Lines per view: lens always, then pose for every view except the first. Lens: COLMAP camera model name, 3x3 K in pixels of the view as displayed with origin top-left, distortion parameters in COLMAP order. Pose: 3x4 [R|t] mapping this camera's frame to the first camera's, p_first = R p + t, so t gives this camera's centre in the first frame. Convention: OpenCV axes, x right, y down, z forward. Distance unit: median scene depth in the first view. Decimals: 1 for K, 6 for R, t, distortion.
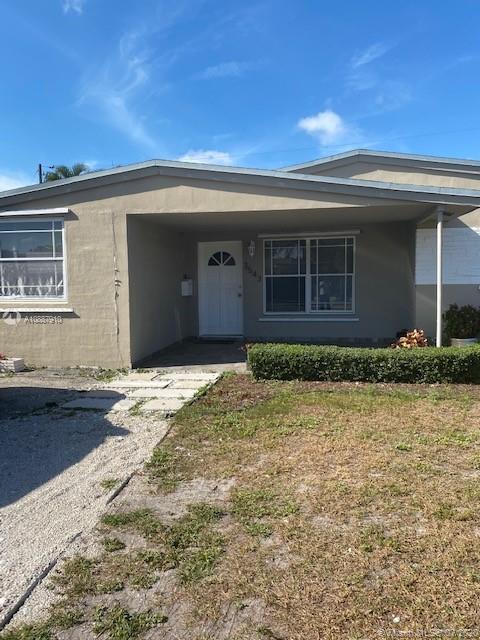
lens RADIAL K [[485.9, 0, 240.9], [0, 485.9, 317.9], [0, 0, 1]] dist [0.052407, -0.032825]
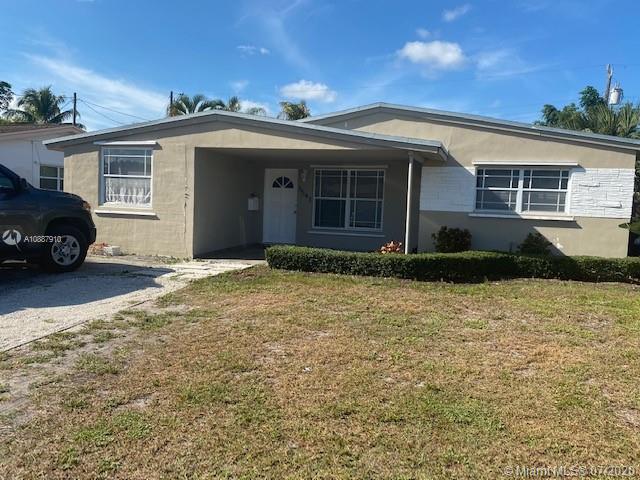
lens RADIAL K [[485.9, 0, 317.2], [0, 485.9, 241.2], [0, 0, 1]] dist [0.052407, -0.032825]
pose [[0.992290, 0.060102, -0.108387, 0.260421], [-0.060149, 0.998185, 0.002839, 0.028613], [0.108361, 0.003702, 0.994105, -0.322673]]
